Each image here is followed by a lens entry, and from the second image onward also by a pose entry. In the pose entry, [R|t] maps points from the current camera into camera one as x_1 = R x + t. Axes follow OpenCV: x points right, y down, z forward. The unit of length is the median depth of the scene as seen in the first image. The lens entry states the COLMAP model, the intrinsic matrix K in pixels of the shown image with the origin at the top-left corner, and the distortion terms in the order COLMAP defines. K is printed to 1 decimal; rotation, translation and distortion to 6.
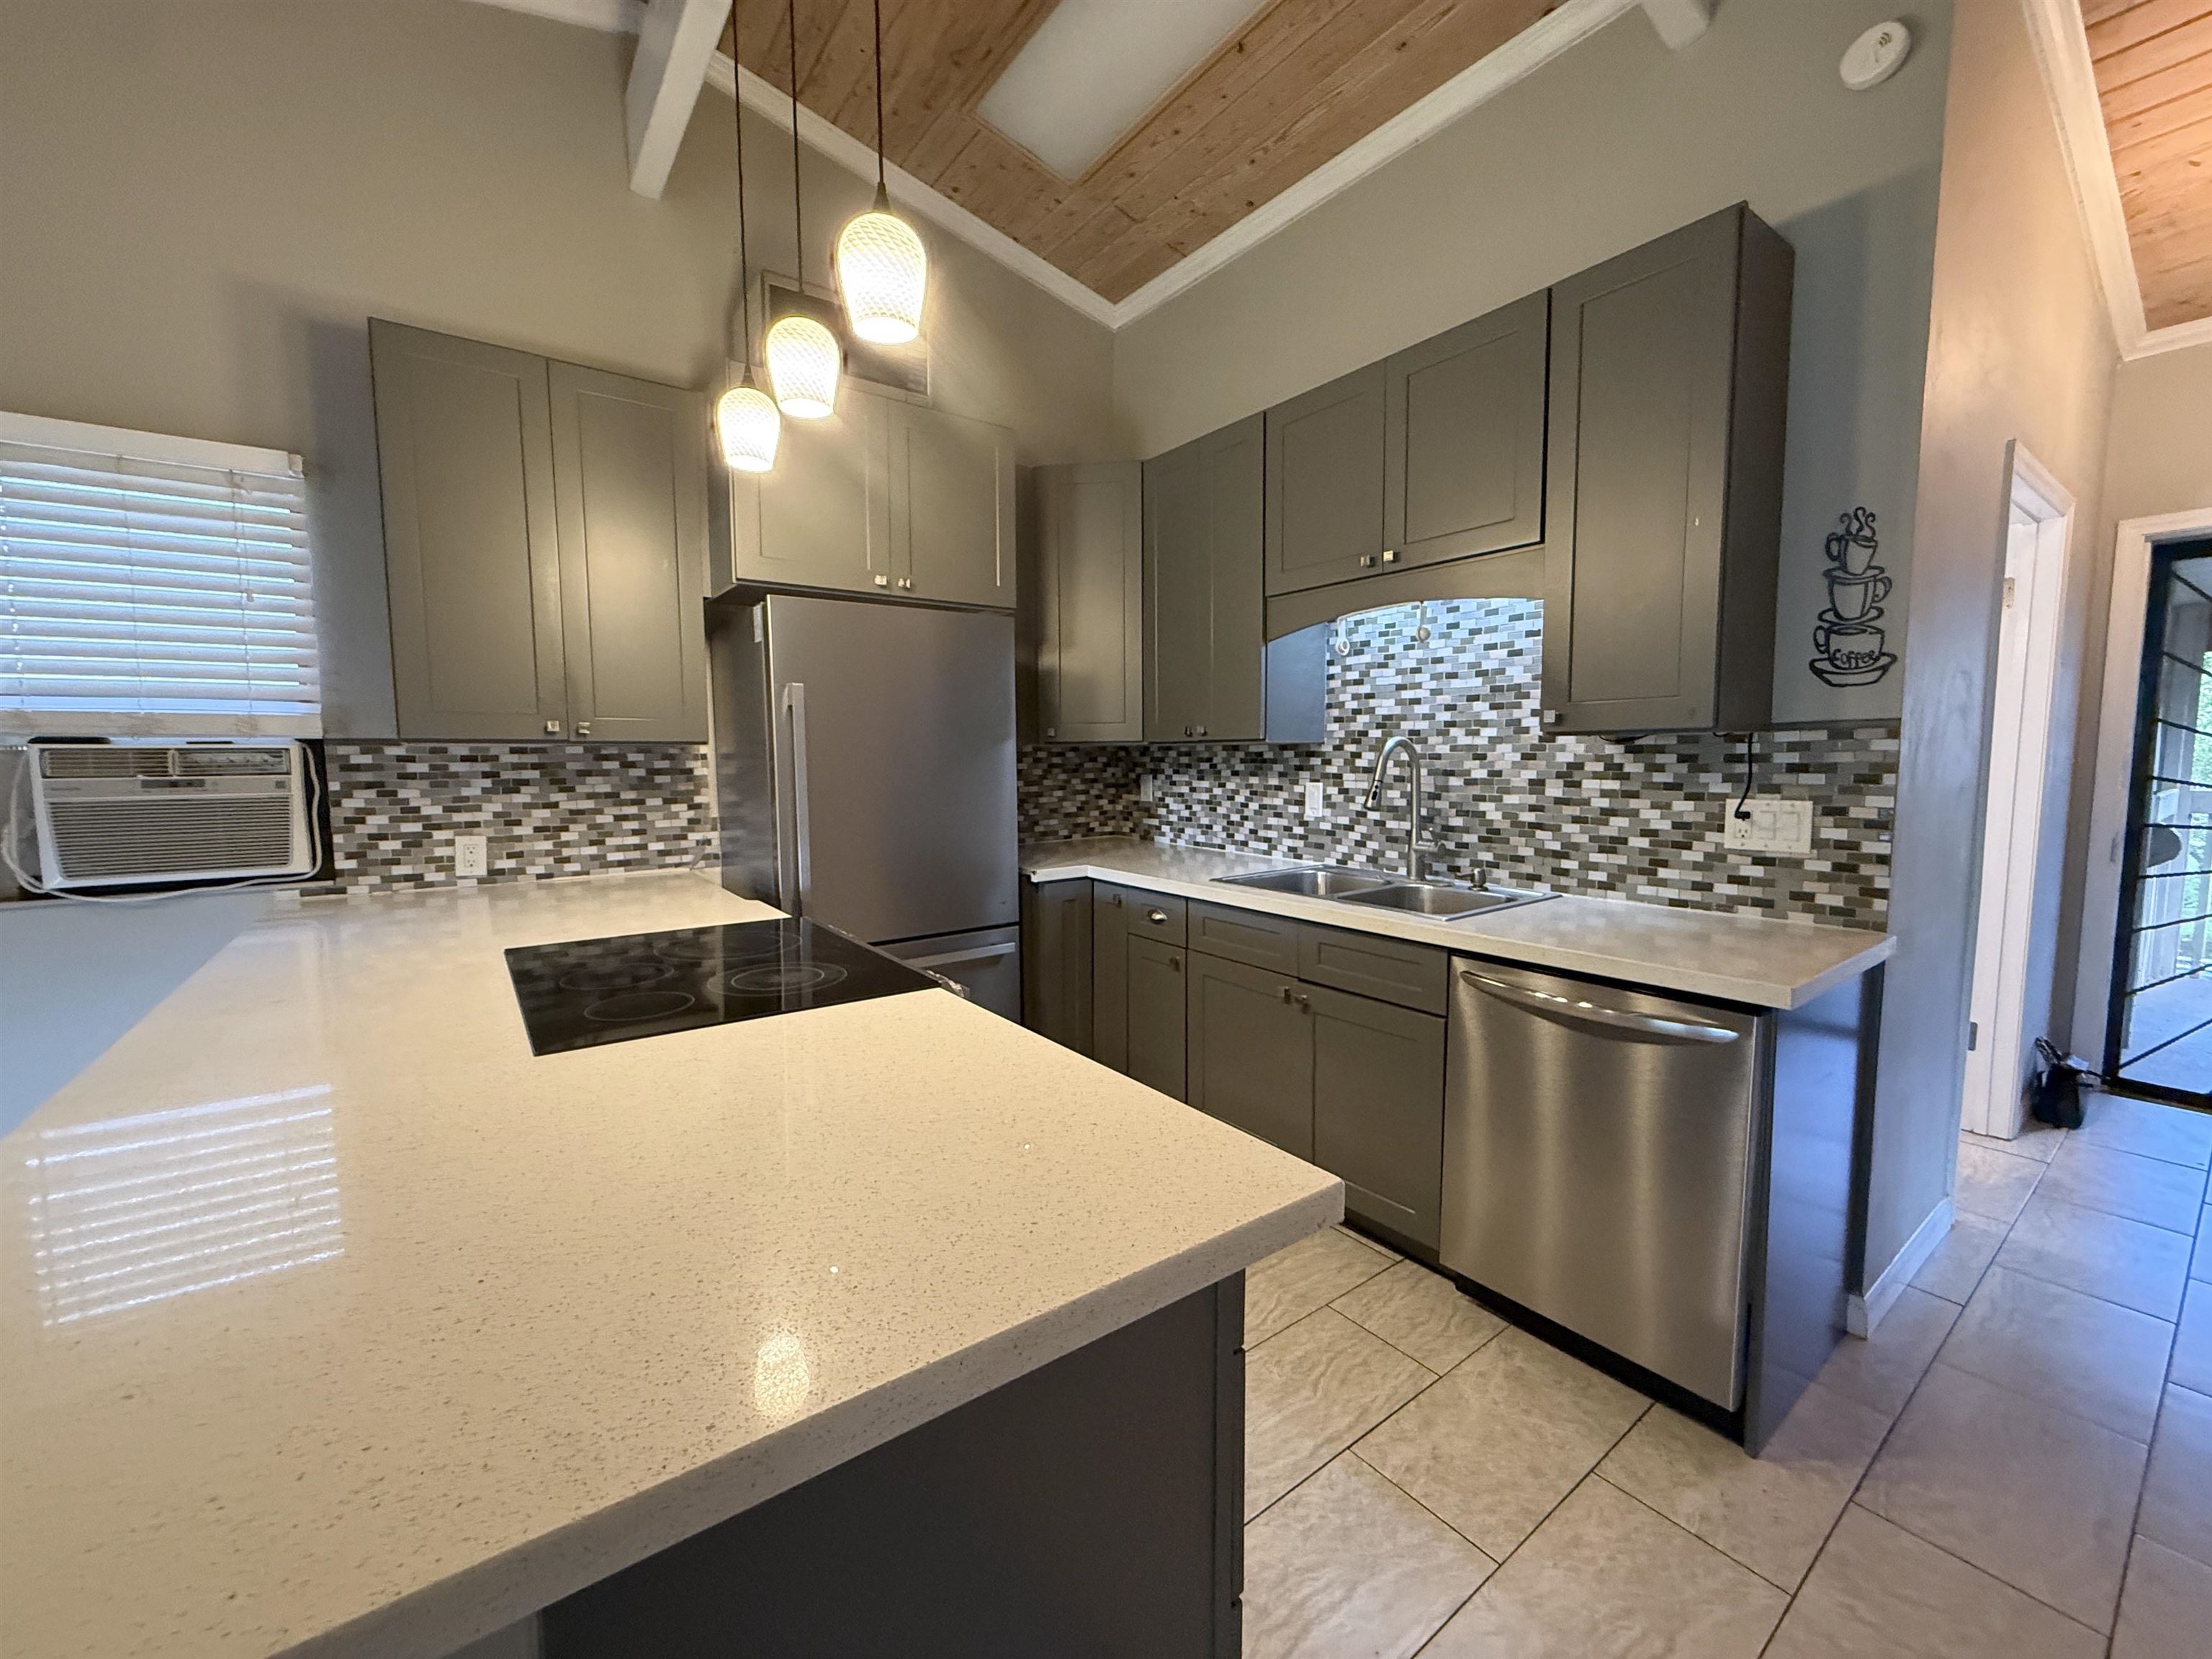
lens RADIAL K [[879.3, 0, 1100.1], [0, 879.3, 832.4], [0, 0, 1]] dist [-0.000320, -0.000061]
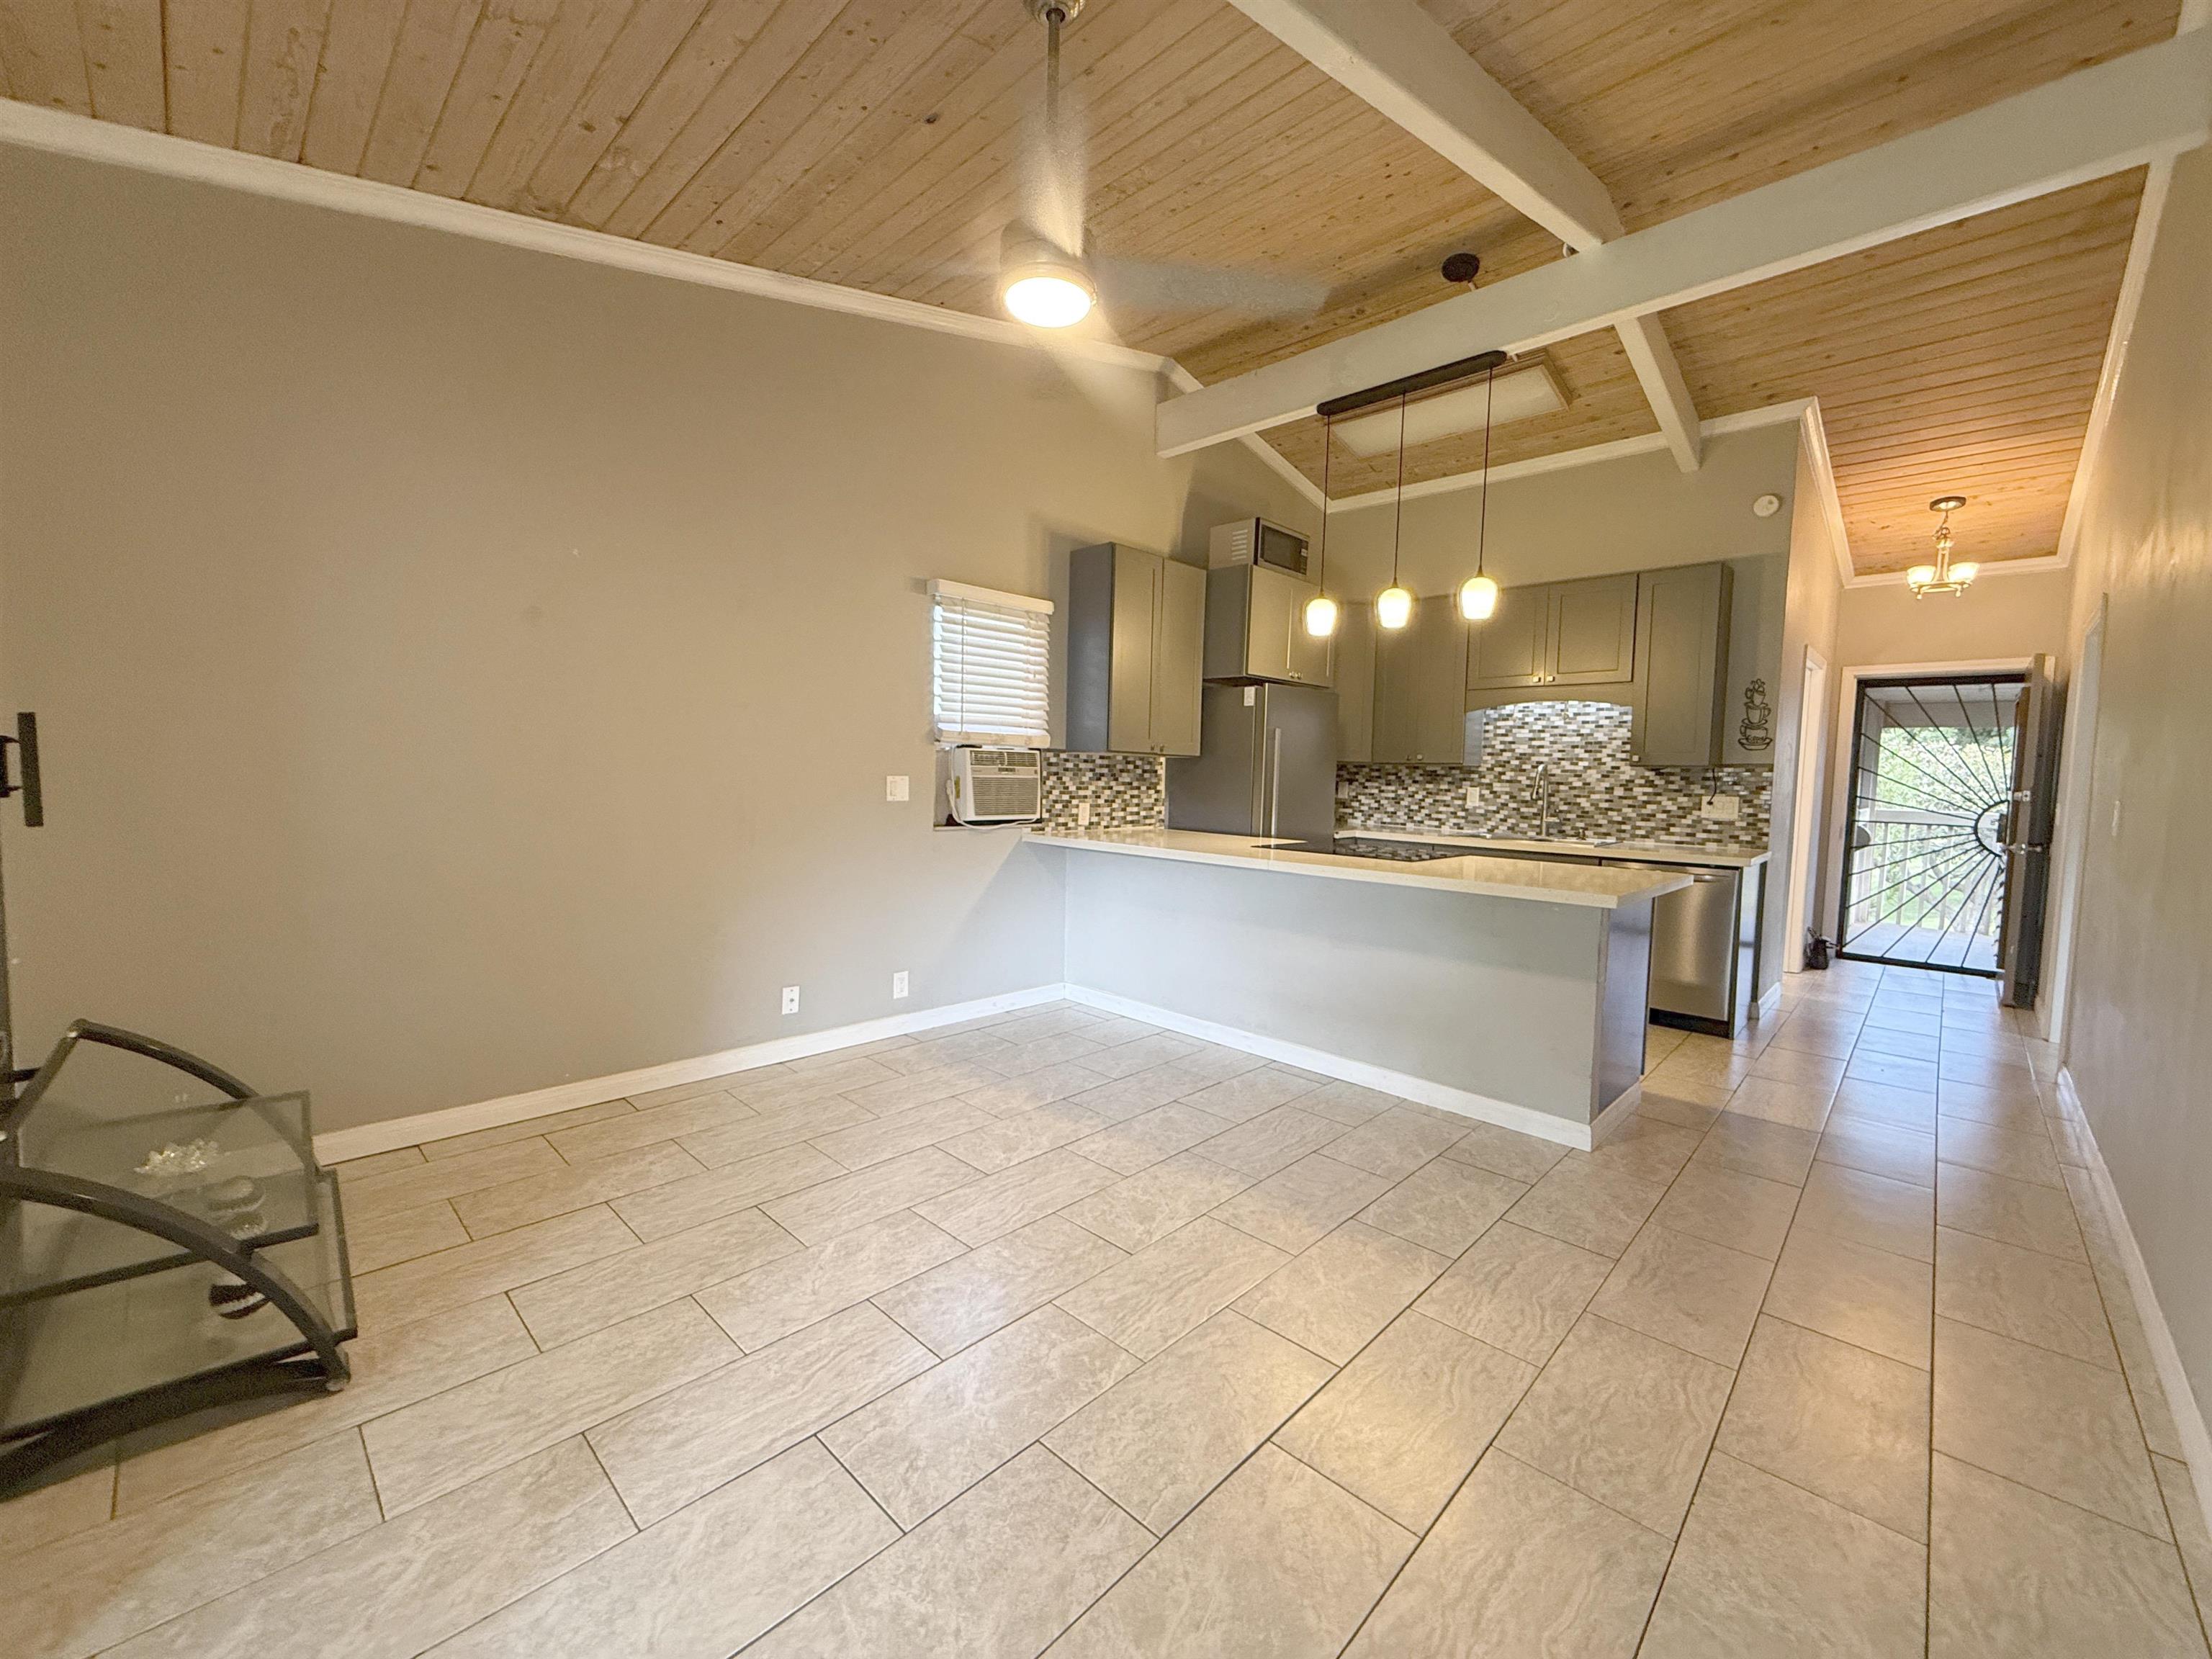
lens RADIAL K [[879.3, 0, 1101.1], [0, 879.3, 832.3], [0, 0, 1]] dist [-0.000320, -0.000061]
pose [[0.985937, 0.017912, 0.166154, -1.000946], [-0.014724, 0.999683, -0.020401, 0.103662], [-0.166466, 0.017667, 0.985889, -0.826022]]
